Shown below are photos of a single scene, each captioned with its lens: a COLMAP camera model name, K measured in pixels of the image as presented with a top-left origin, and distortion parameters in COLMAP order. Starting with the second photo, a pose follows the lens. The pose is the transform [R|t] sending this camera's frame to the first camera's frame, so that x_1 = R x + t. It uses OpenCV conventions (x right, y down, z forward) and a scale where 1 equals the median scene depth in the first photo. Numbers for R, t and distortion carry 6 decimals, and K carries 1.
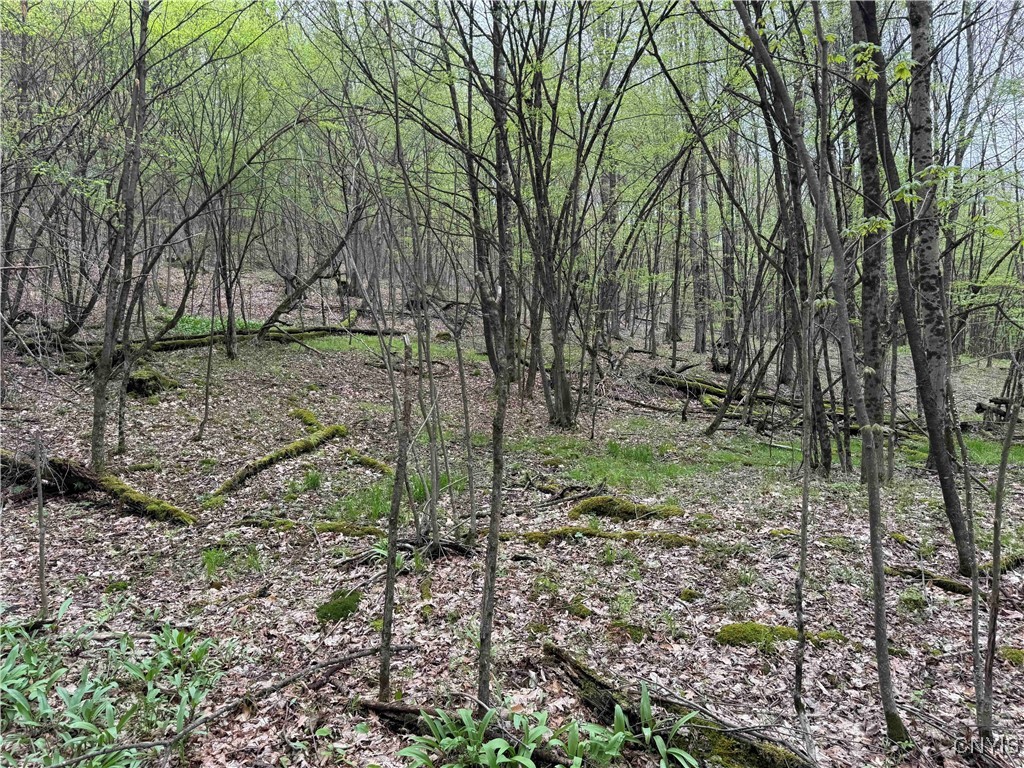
lens RADIAL K [[729.5, 0, 511.3], [0, 729.5, 384.6], [0, 0, 1]] dist [0.012546, -0.002782]
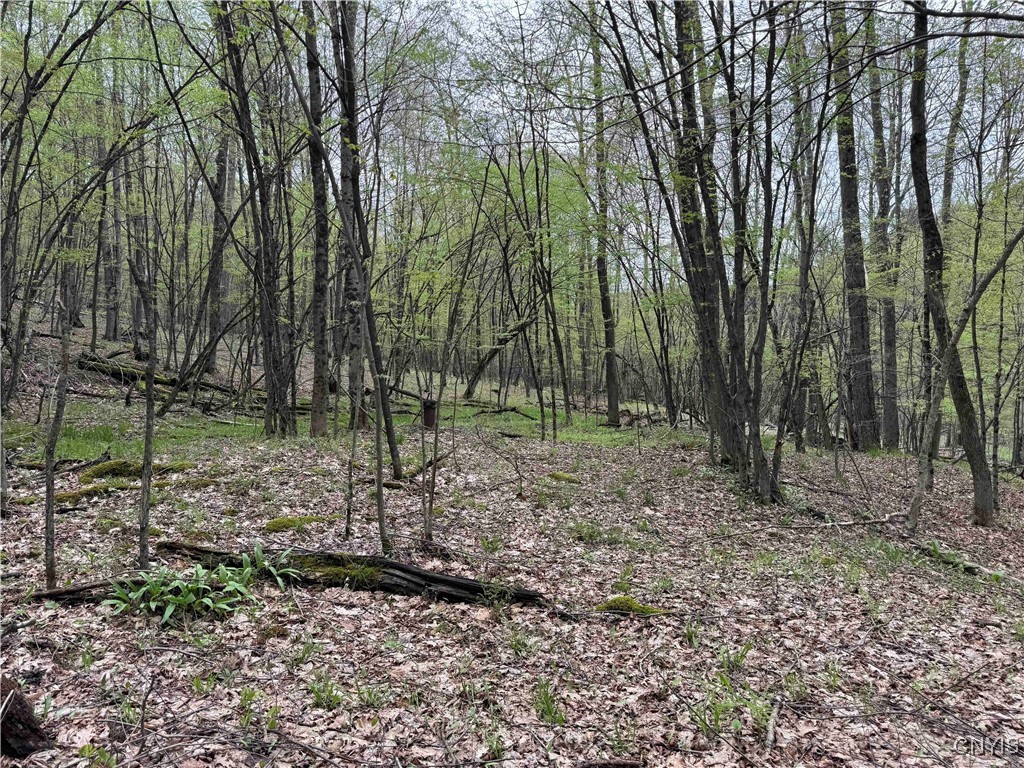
lens RADIAL K [[729.5, 0, 512.2], [0, 729.5, 382.4], [0, 0, 1]] dist [0.012546, -0.002782]
pose [[0.708998, -0.008471, 0.705159, -0.266489], [0.004049, 0.999960, 0.007941, 0.032833], [-0.705198, -0.002775, 0.709005, -0.248244]]
